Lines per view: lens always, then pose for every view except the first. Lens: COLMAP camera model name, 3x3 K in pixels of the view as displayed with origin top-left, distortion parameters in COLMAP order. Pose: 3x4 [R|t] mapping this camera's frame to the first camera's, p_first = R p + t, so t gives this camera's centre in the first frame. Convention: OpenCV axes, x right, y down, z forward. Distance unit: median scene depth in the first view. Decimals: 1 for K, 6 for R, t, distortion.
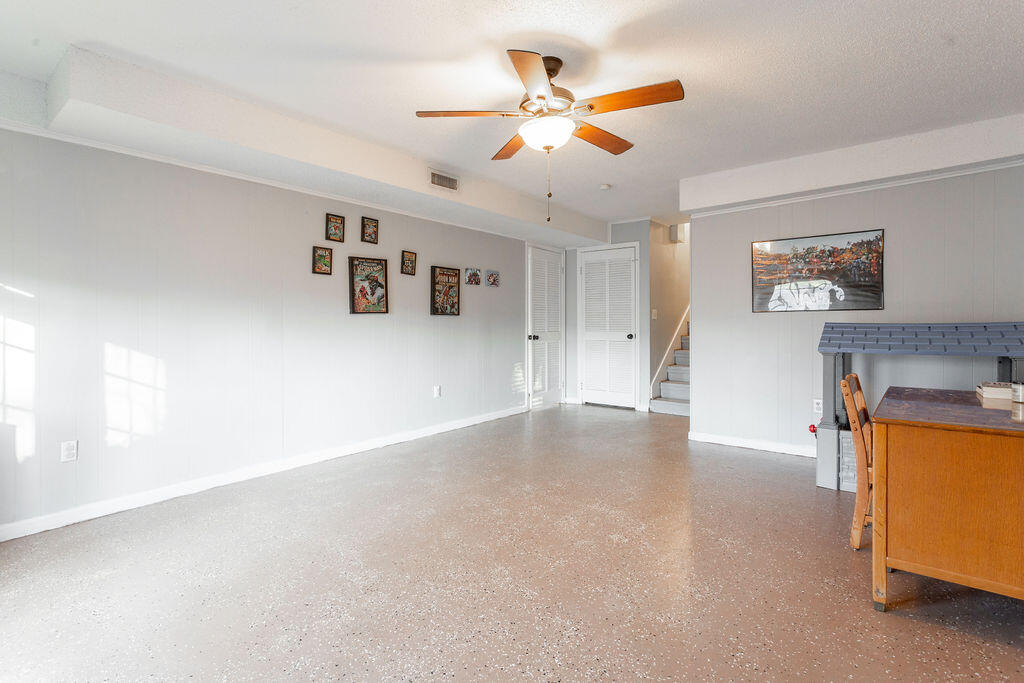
lens RADIAL K [[506.0, 0, 510.5], [0, 506.0, 331.7], [0, 0, 1]] dist [-0.007194, 0.004849]
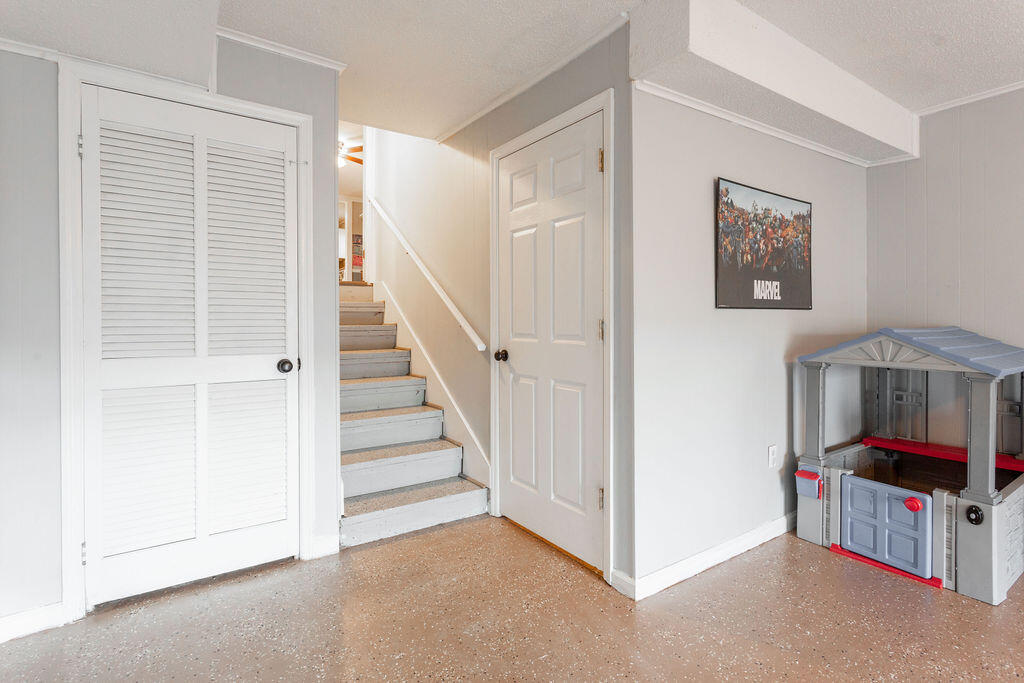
lens RADIAL K [[506.0, 0, 522.7], [0, 506.0, 325.3], [0, 0, 1]] dist [-0.007194, 0.004849]
pose [[0.275864, -0.004923, 0.961184, -0.083192], [0.020210, 0.999796, -0.000680, -0.019811], [-0.960984, 0.019613, 0.275907, 0.885102]]
